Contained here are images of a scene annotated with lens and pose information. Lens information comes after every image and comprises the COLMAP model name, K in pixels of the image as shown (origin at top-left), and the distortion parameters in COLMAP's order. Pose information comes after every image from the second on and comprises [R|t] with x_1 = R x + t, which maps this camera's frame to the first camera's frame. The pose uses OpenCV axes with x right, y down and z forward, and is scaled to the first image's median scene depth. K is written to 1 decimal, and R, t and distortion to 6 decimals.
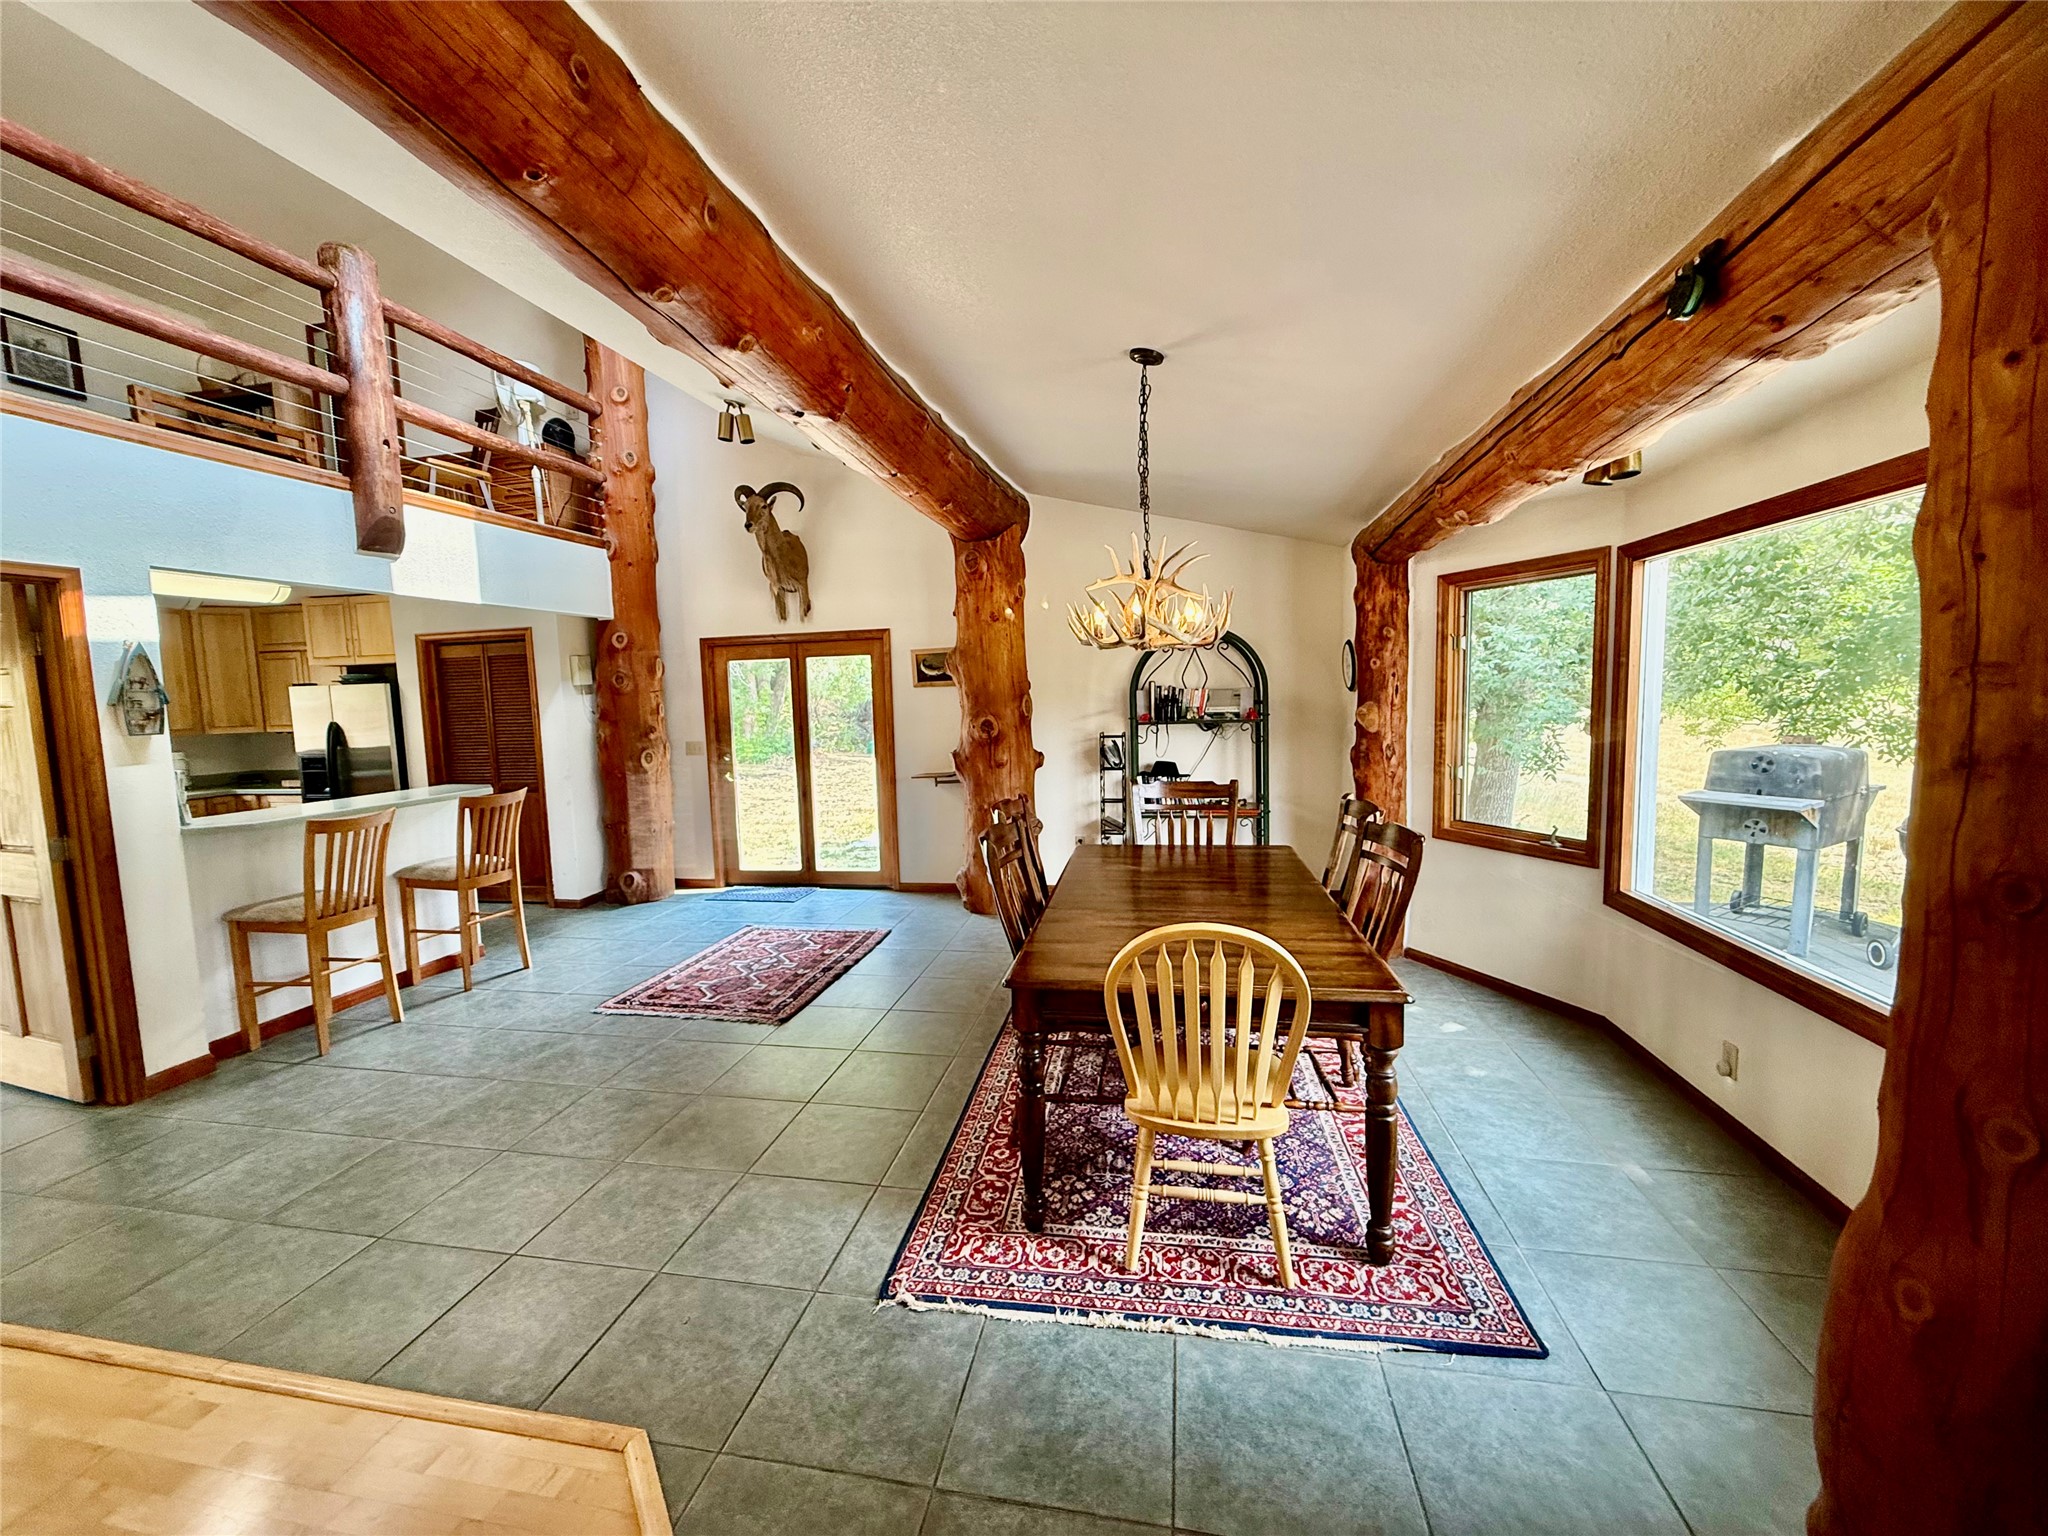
lens RADIAL K [[817.1, 0, 1015.9], [0, 817.1, 768.6], [0, 0, 1]] dist [-0.001803, 0.000549]
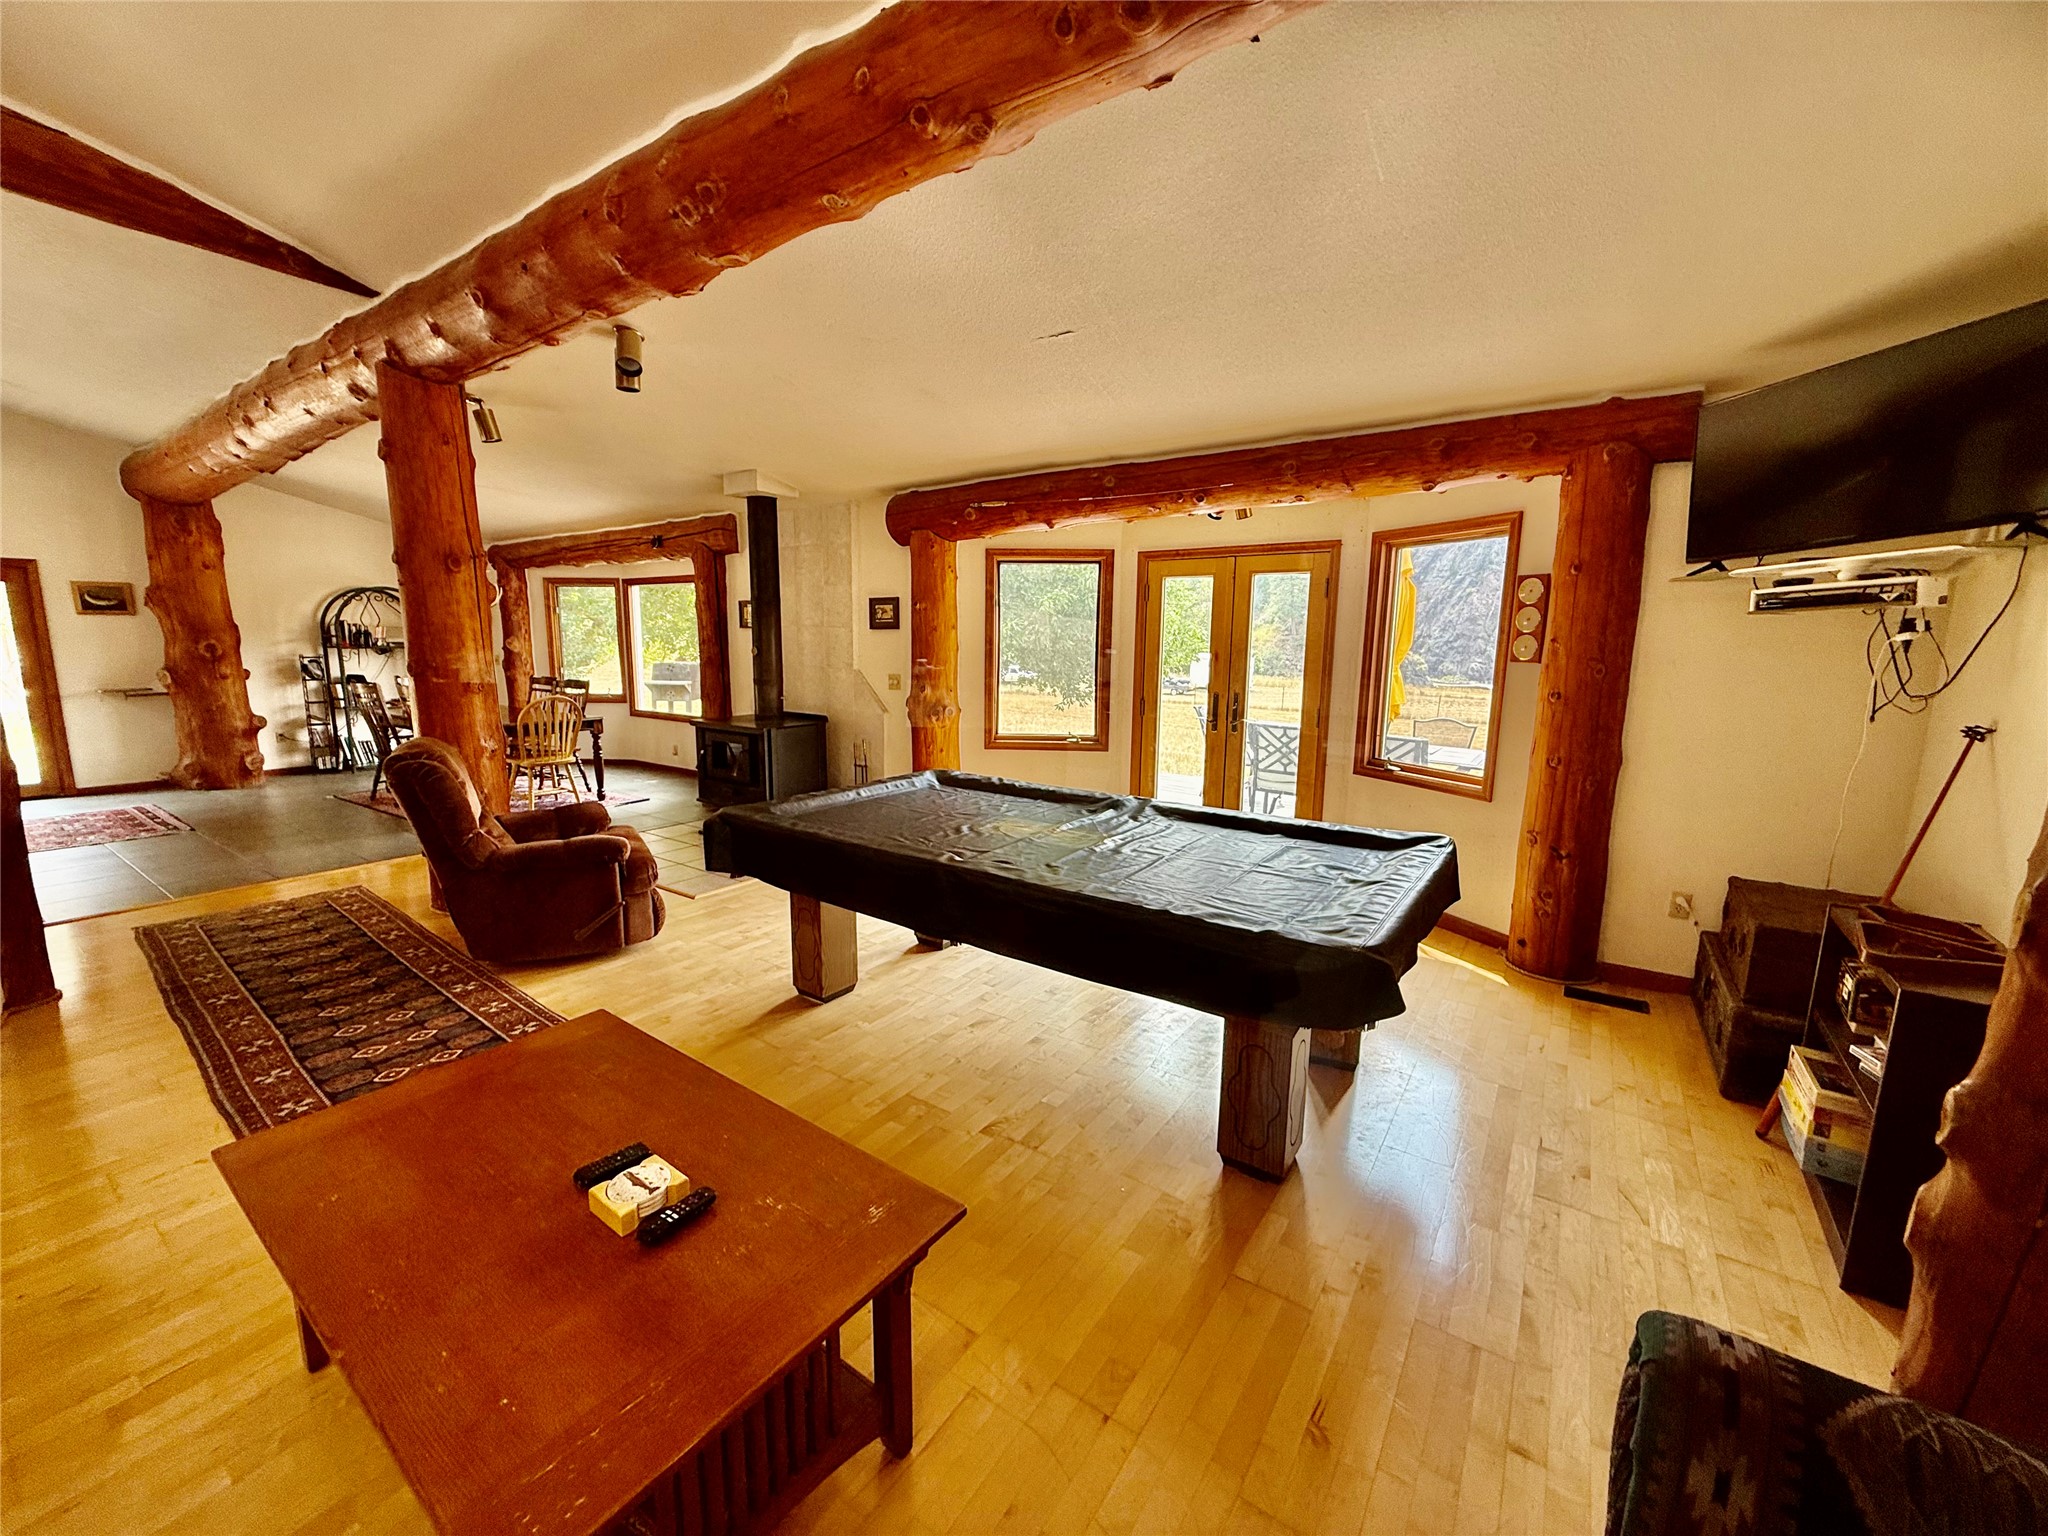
lens RADIAL K [[817.1, 0, 1008.7], [0, 817.1, 764.0], [0, 0, 1]] dist [-0.001803, 0.000549]
pose [[0.411739, -0.108267, 0.904848, -0.910320], [0.062925, 0.993925, 0.090293, 0.124135], [-0.909127, 0.019761, 0.416050, -0.929001]]
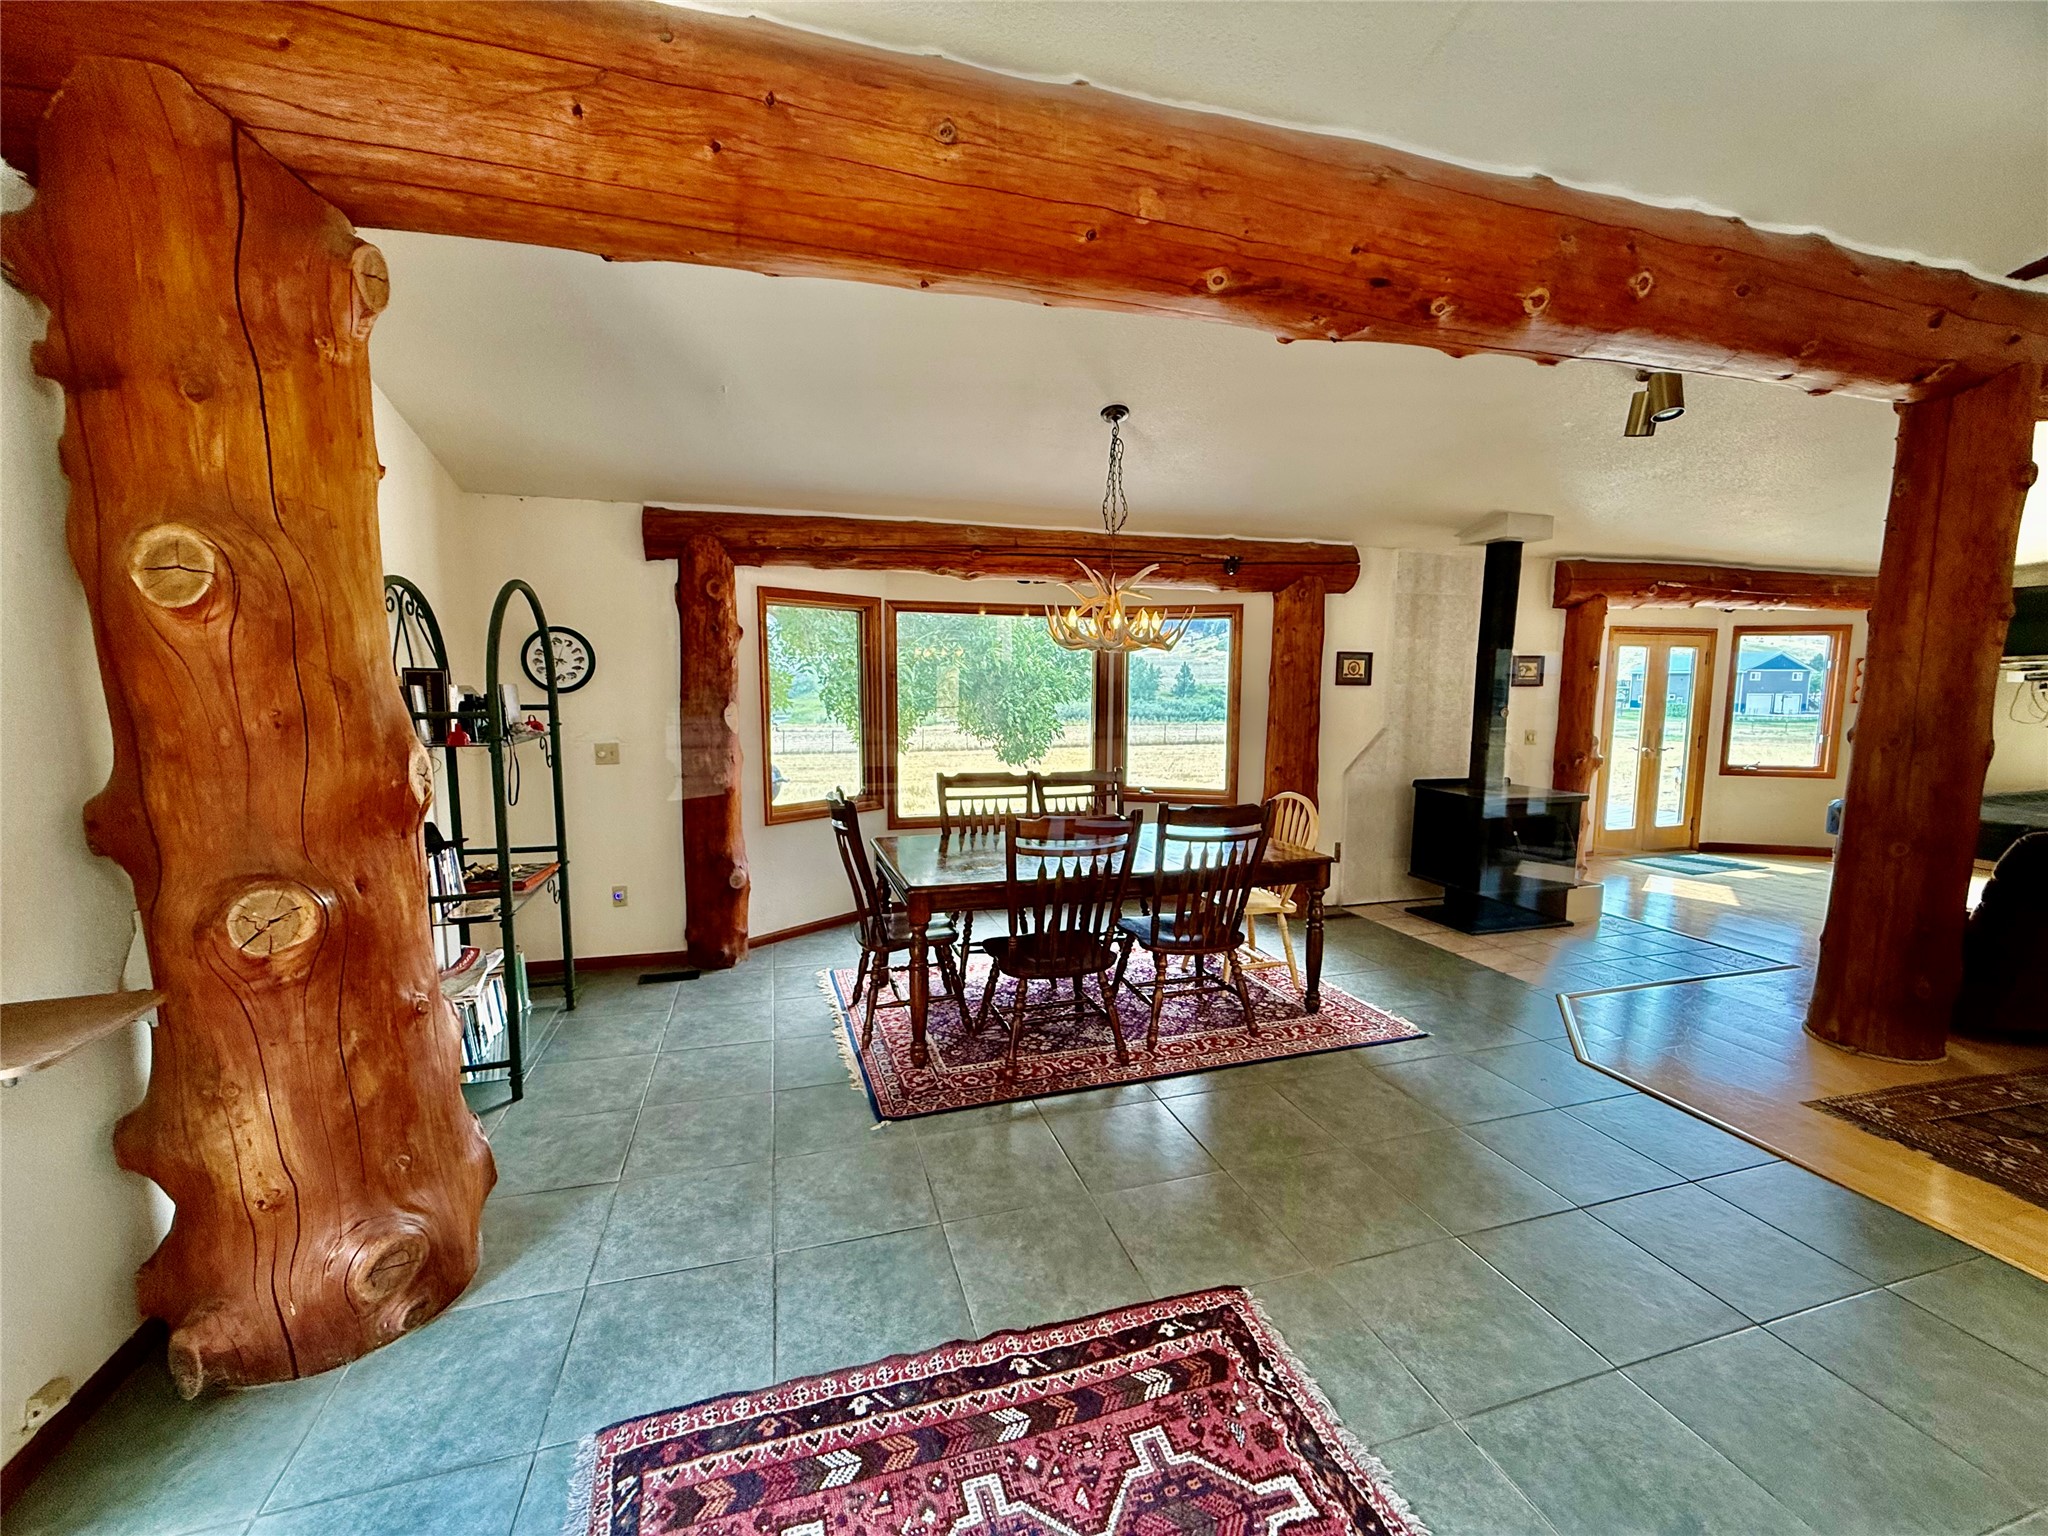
lens RADIAL K [[817.1, 0, 1016.5], [0, 817.1, 758.2], [0, 0, 1]] dist [-0.001803, 0.000549]
pose [[-0.468744, -0.056547, 0.881522, -0.583660], [0.091708, 0.989441, 0.112235, -0.093376], [-0.878560, 0.133452, -0.458609, 1.155386]]
